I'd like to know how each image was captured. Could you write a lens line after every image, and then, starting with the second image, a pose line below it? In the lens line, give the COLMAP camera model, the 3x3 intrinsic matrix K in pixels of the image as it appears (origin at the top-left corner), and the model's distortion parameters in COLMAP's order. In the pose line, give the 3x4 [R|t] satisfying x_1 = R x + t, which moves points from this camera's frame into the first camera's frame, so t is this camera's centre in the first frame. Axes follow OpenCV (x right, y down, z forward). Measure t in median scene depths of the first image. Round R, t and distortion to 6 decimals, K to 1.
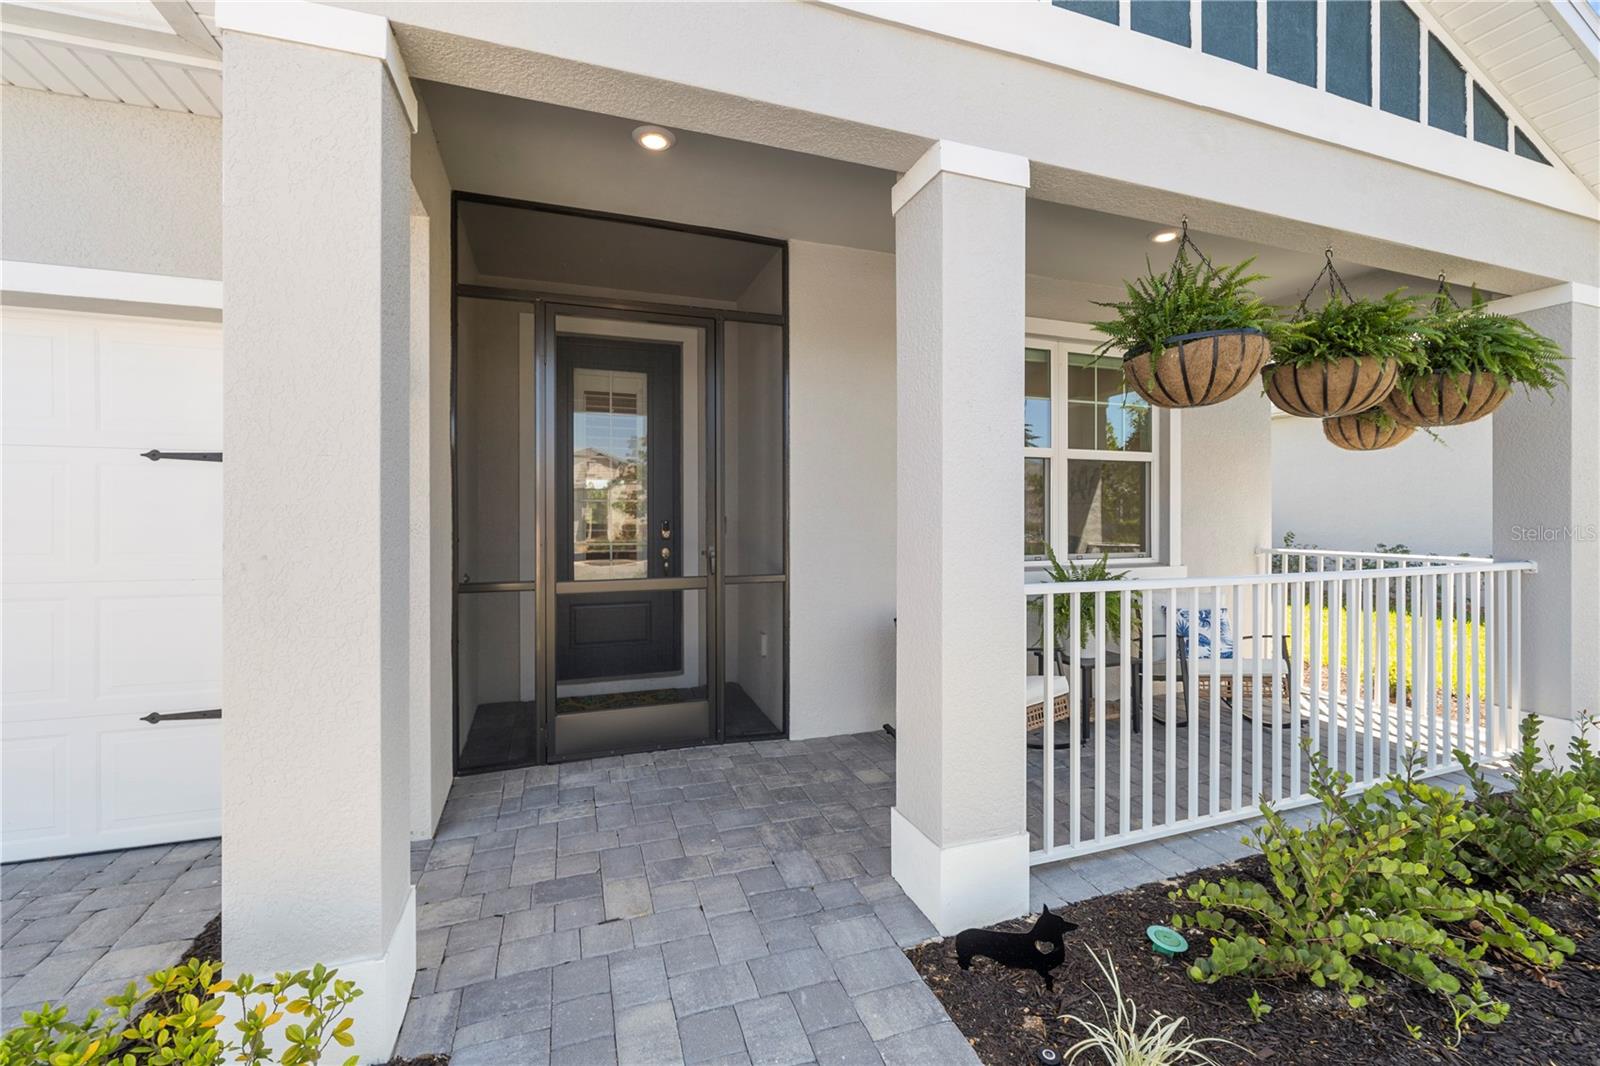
lens RADIAL K [[668.9, 0, 797.4], [0, 668.9, 524.5], [0, 0, 1]] dist [-0.006498, -0.000881]
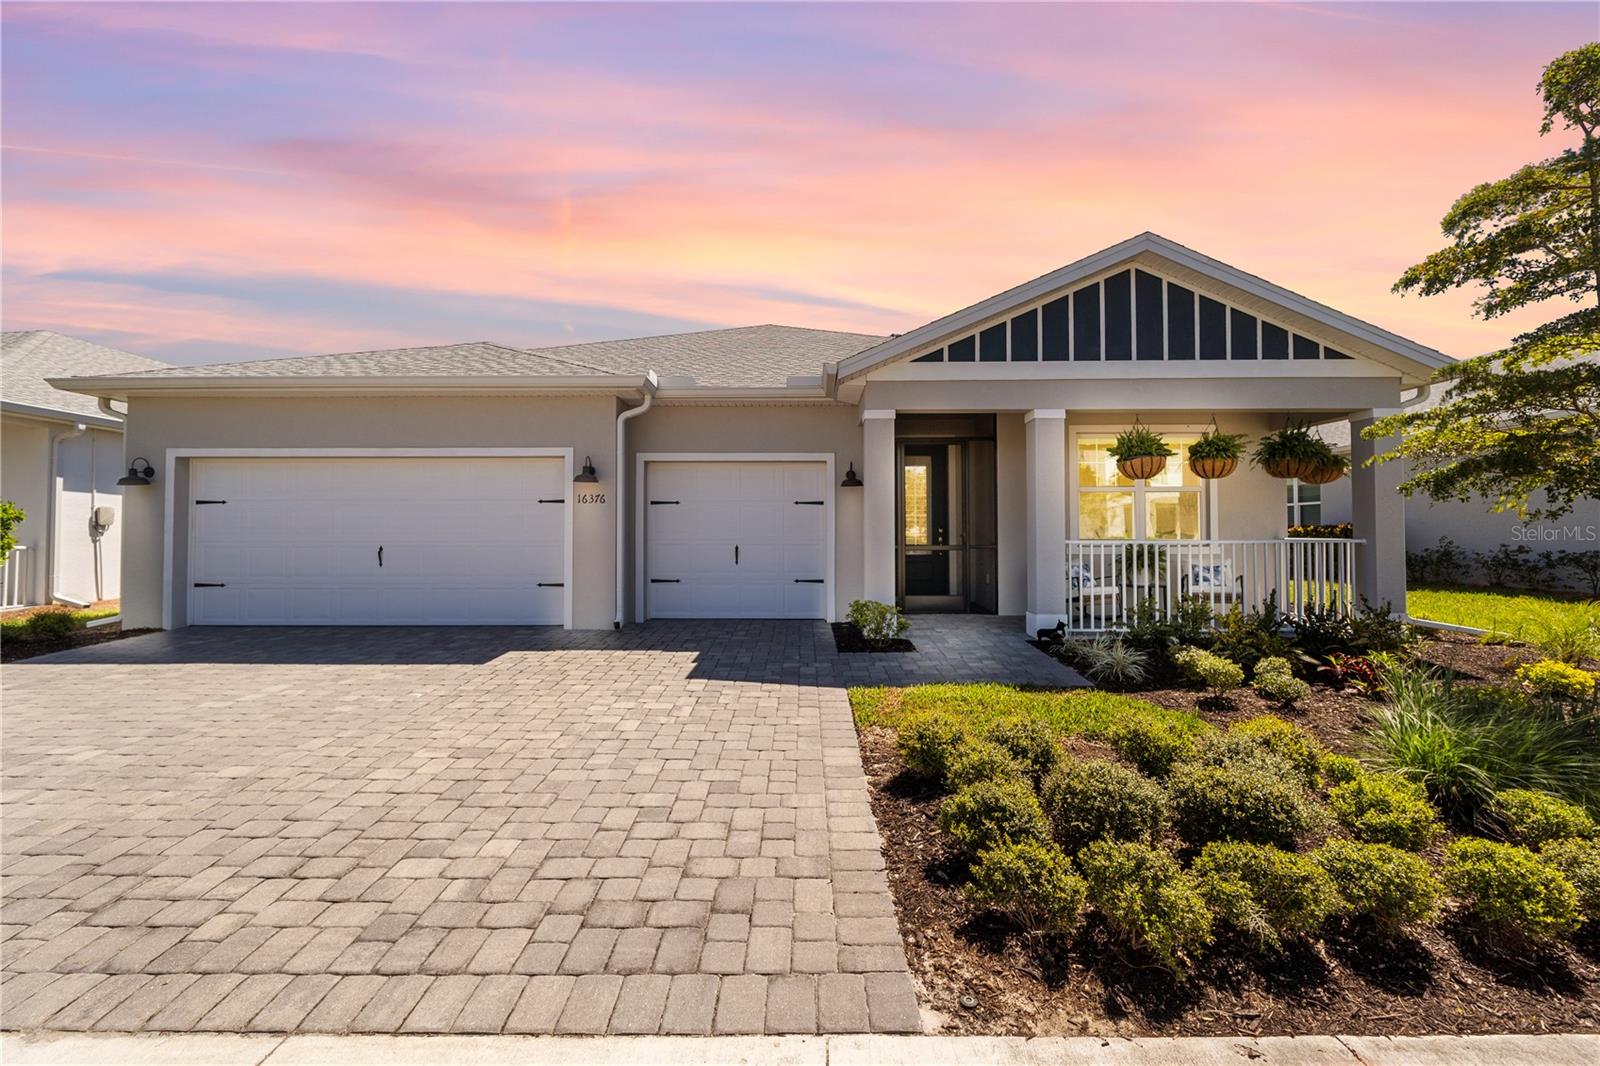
lens RADIAL K [[668.9, 0, 797.6], [0, 668.9, 519.8], [0, 0, 1]] dist [-0.006498, -0.000881]
pose [[0.940191, -0.005996, -0.340595, 0.129564], [0.002773, 0.999947, -0.009947, 0.009353], [0.340637, 0.008407, 0.940157, -1.472646]]
